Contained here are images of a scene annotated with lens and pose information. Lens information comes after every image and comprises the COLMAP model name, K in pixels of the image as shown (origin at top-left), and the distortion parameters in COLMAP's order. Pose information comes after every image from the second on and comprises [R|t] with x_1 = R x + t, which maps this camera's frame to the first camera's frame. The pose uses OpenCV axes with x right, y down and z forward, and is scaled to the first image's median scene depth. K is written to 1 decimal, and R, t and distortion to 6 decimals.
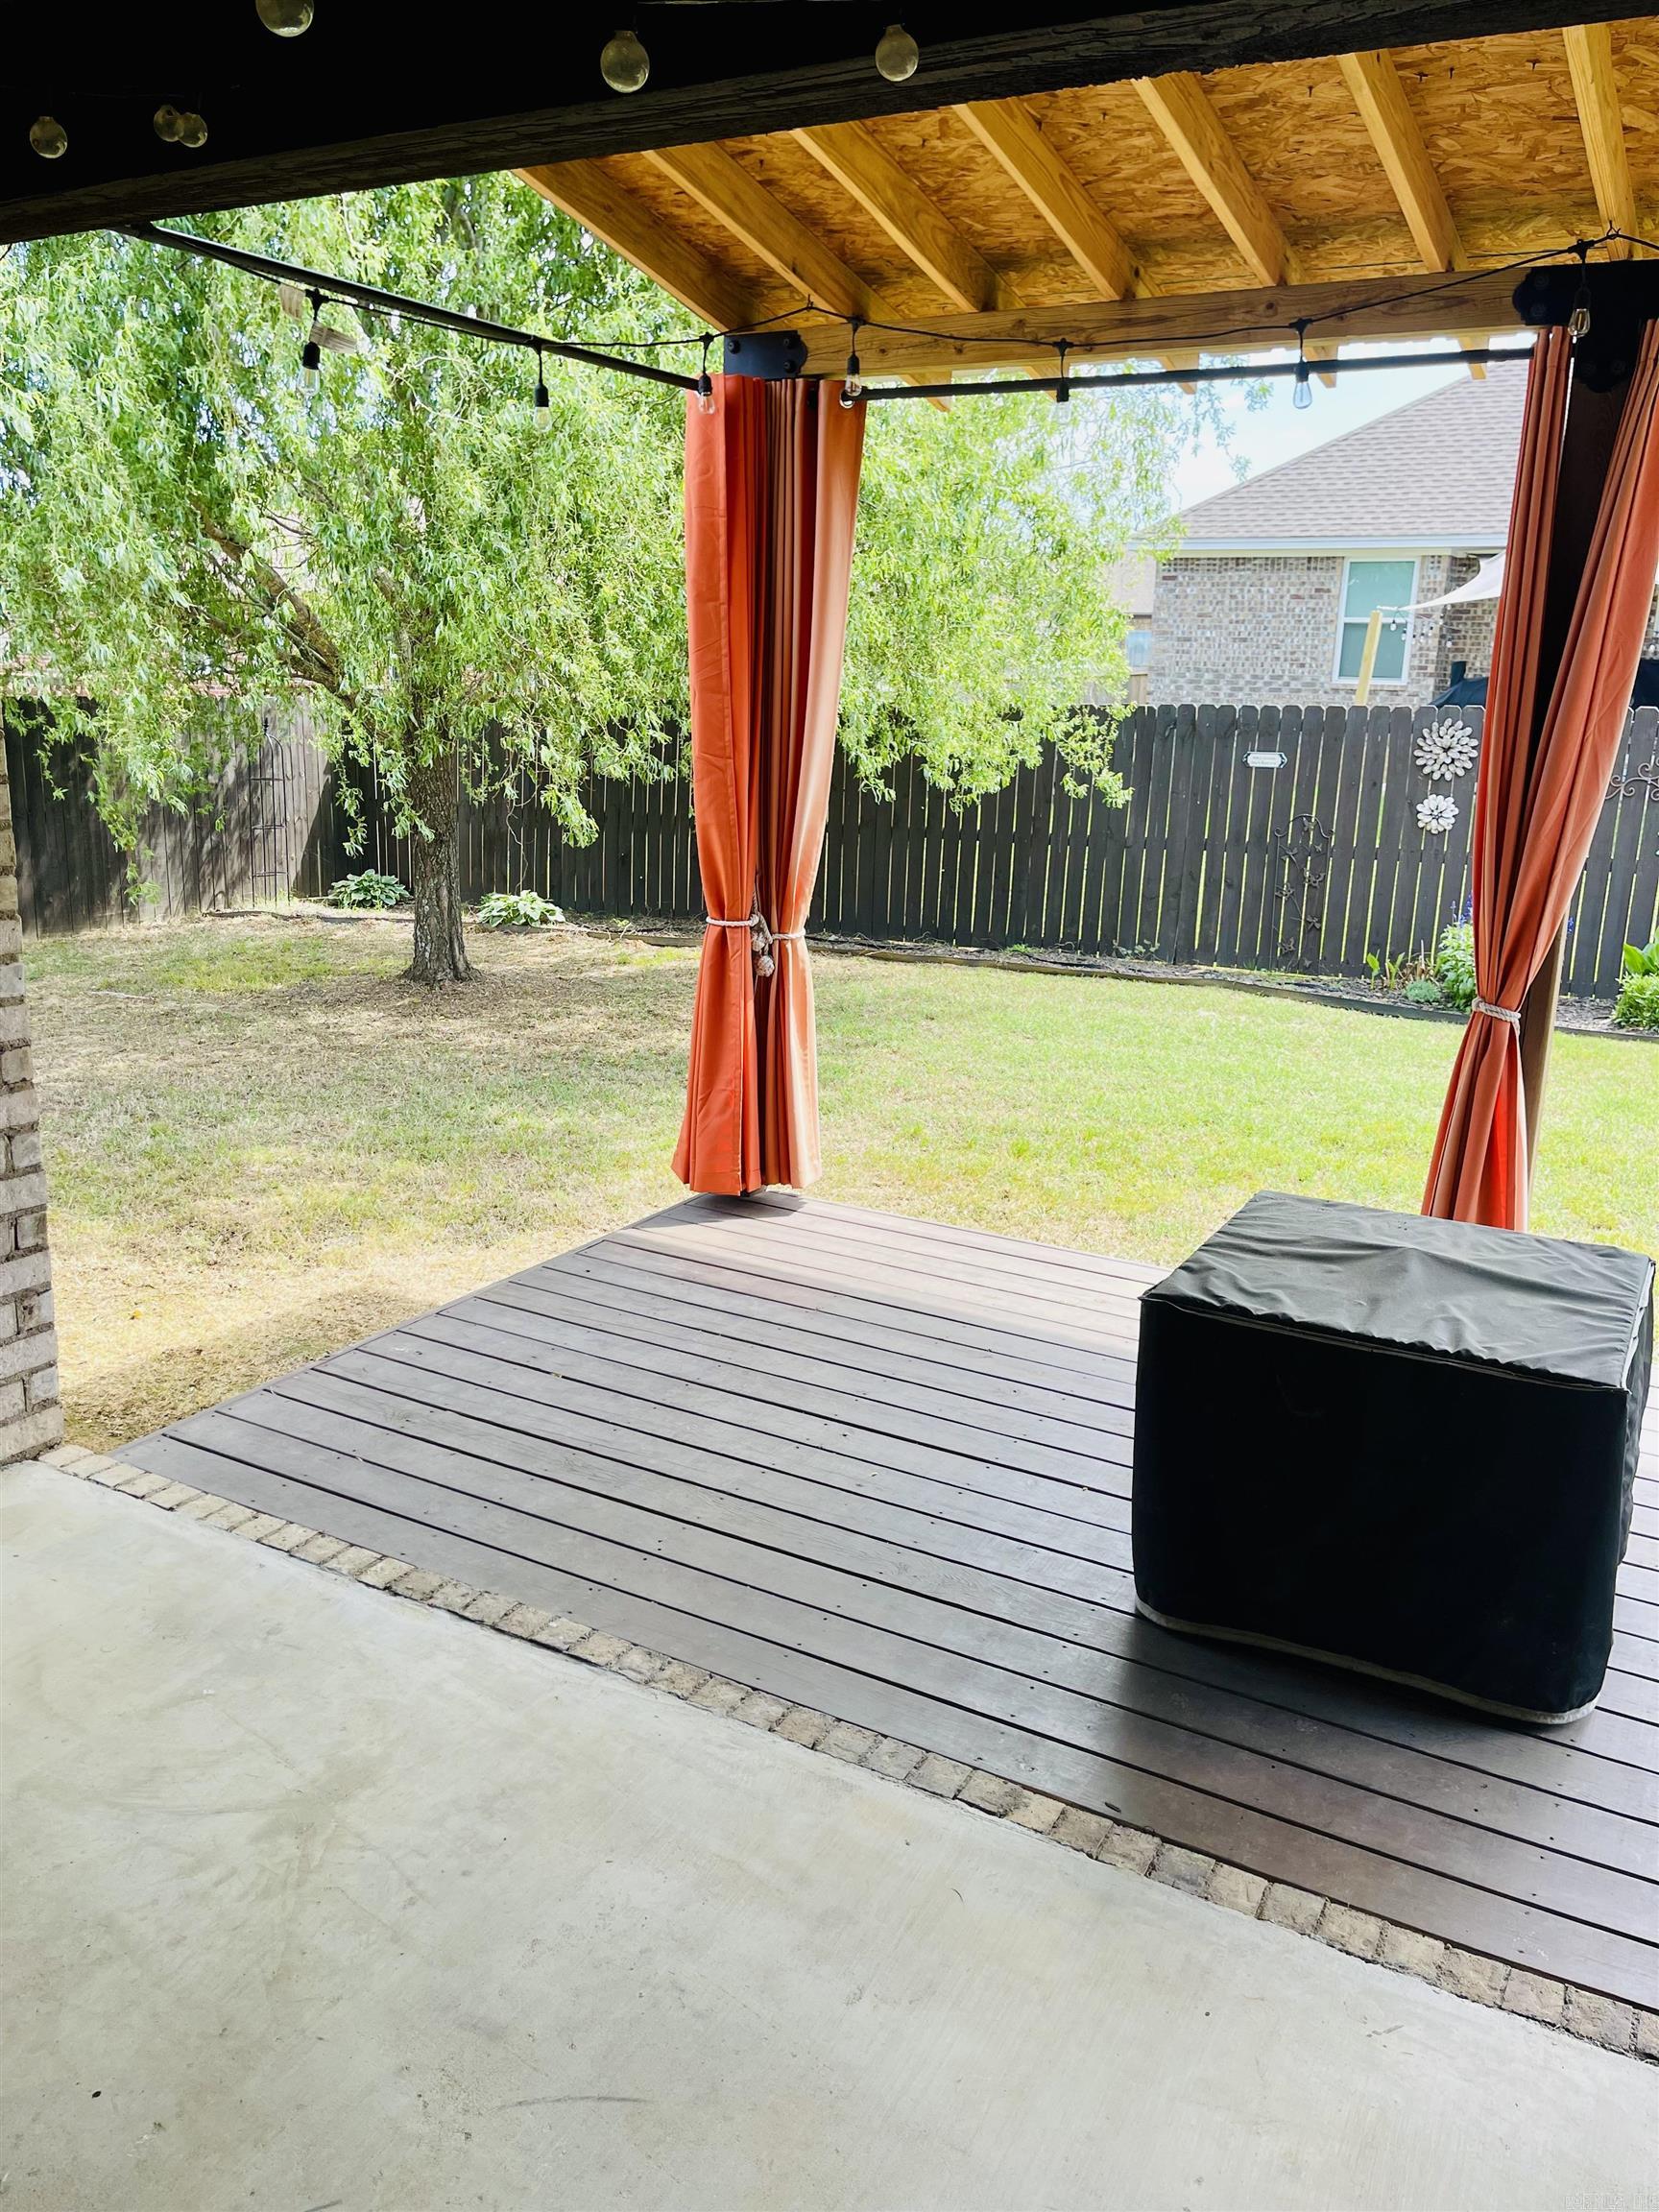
lens RADIAL K [[1637.0, 0, 826.2], [0, 1637.0, 1105.1], [0, 0, 1]] dist [-0.003058, -0.007221]
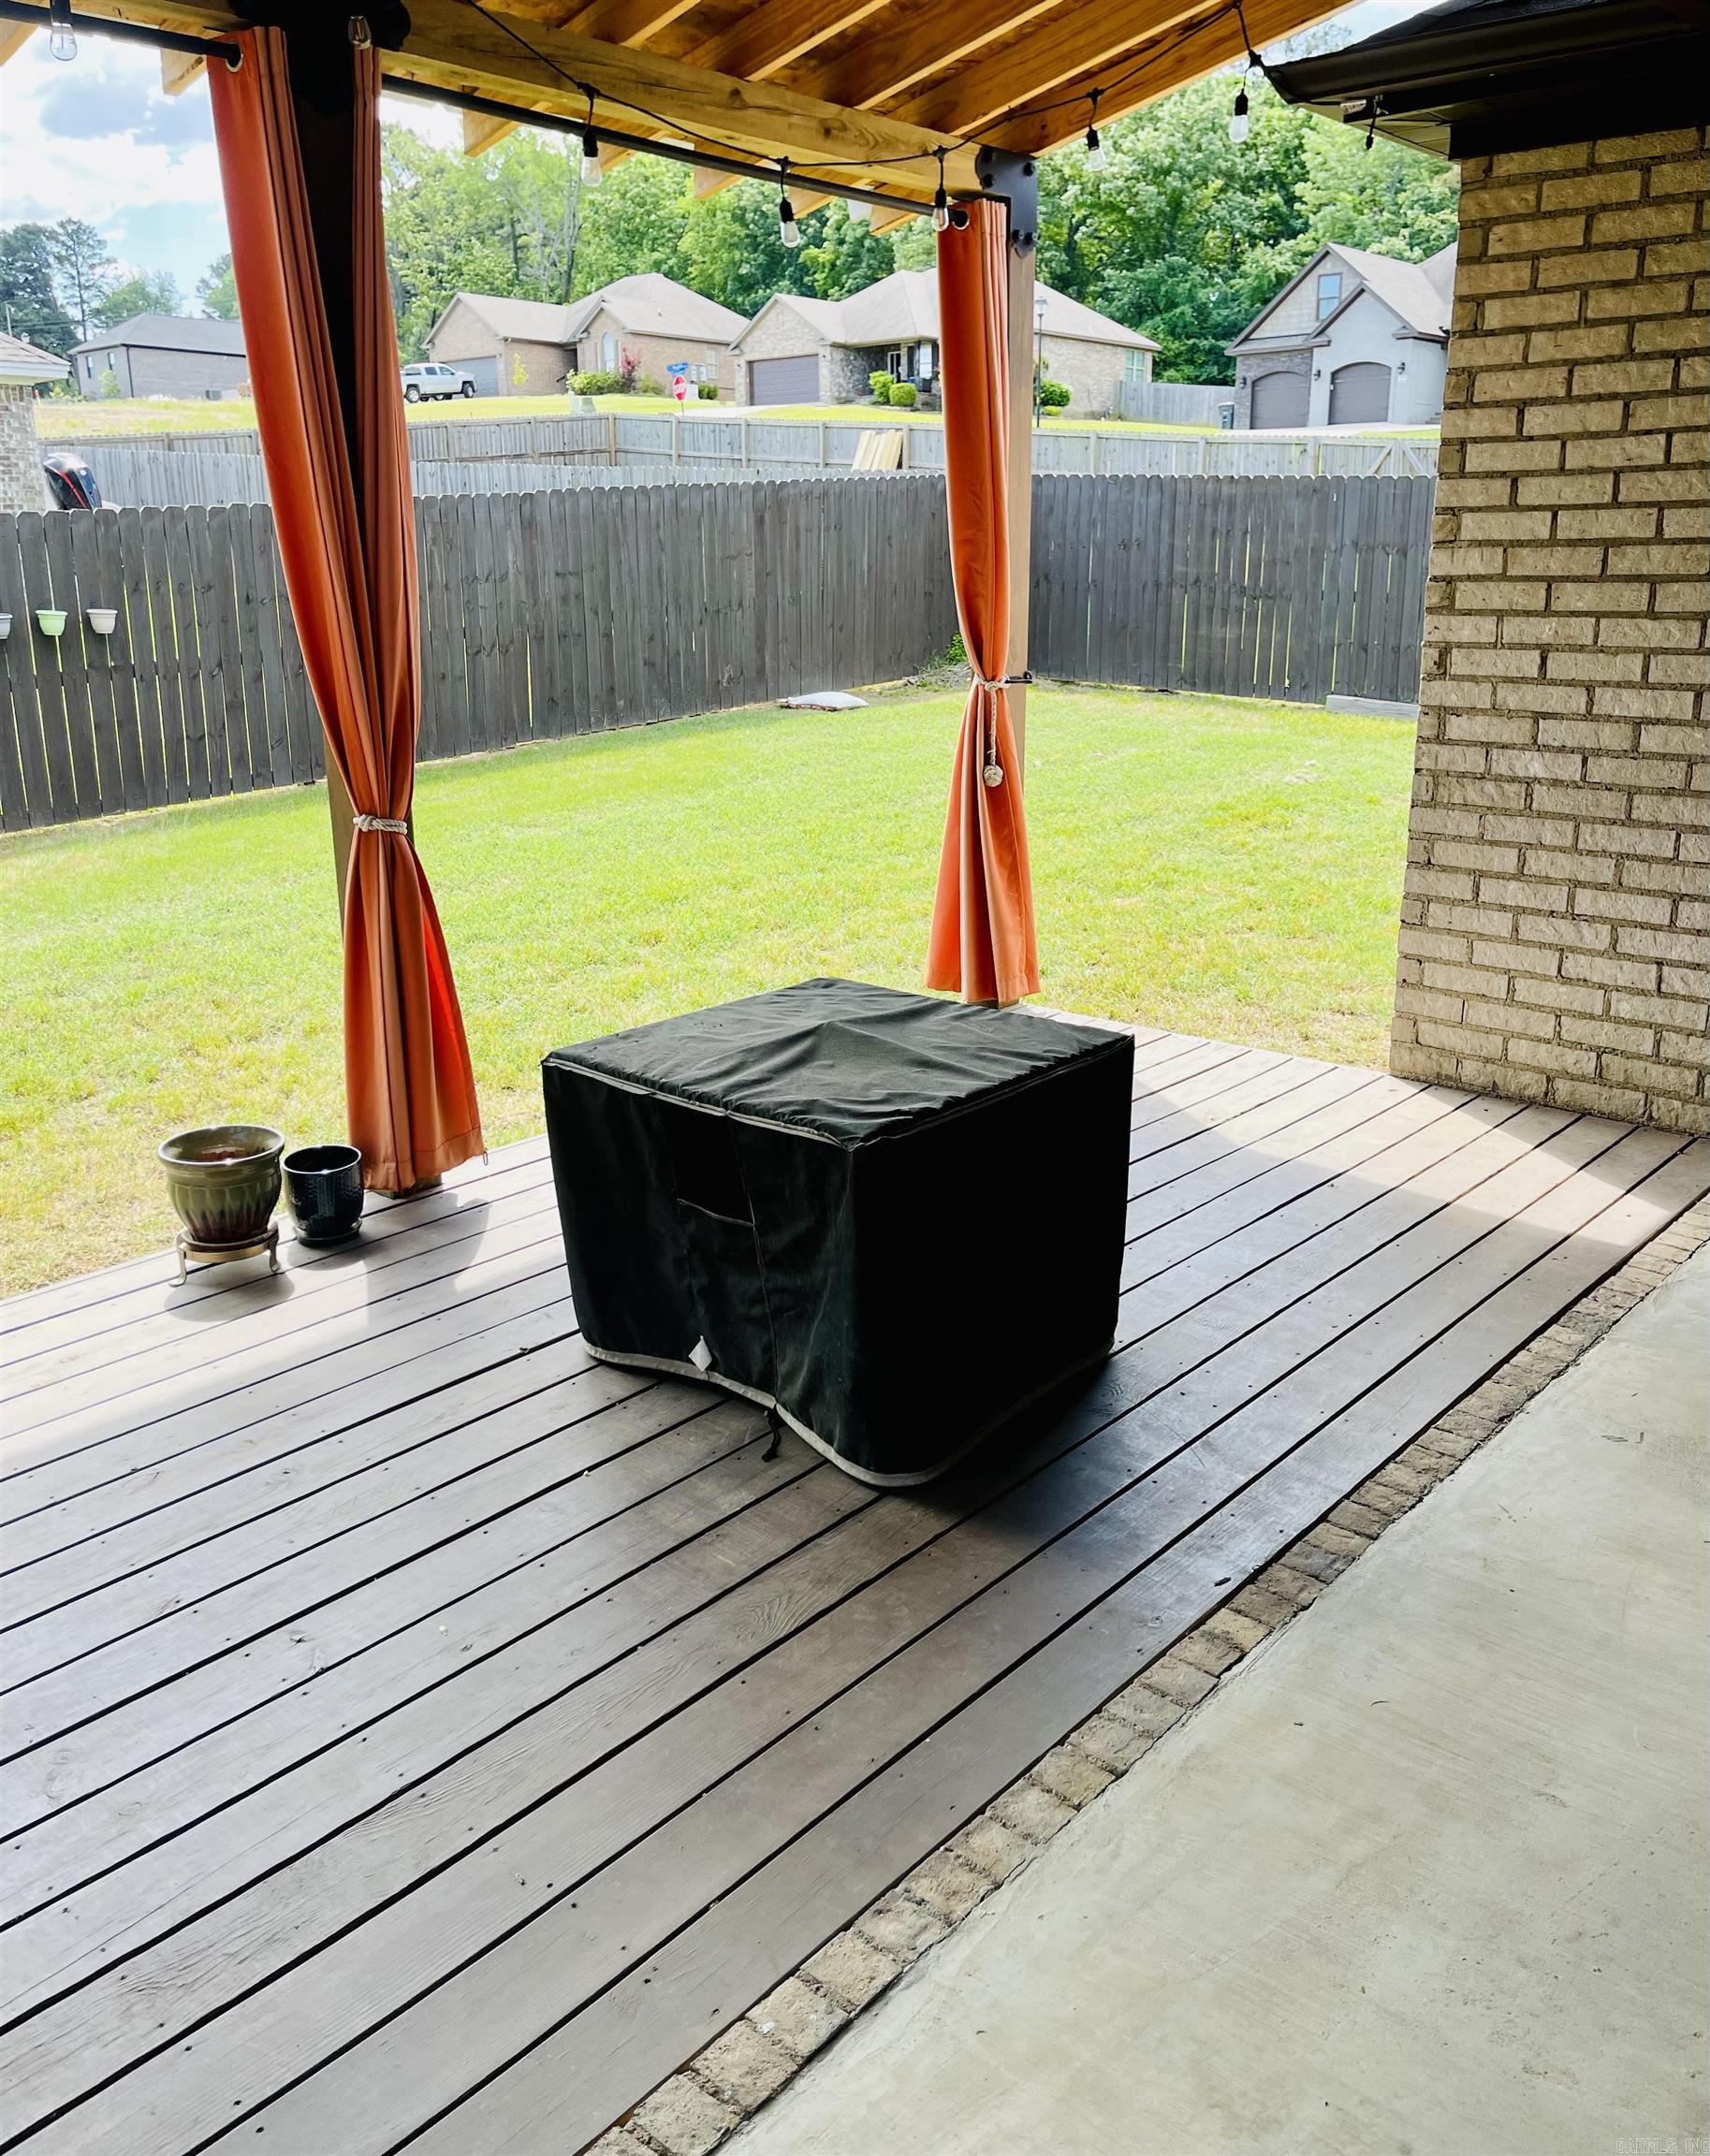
lens RADIAL K [[1733.4, 0, 851.8], [0, 1733.4, 1069.8], [0, 0, 1]] dist [0.030716, -0.007473]
pose [[0.213225, -0.310982, 0.926189, -0.685570], [0.253663, 0.933101, 0.254906, -0.164610], [-0.943499, 0.180588, 0.277845, 0.801176]]
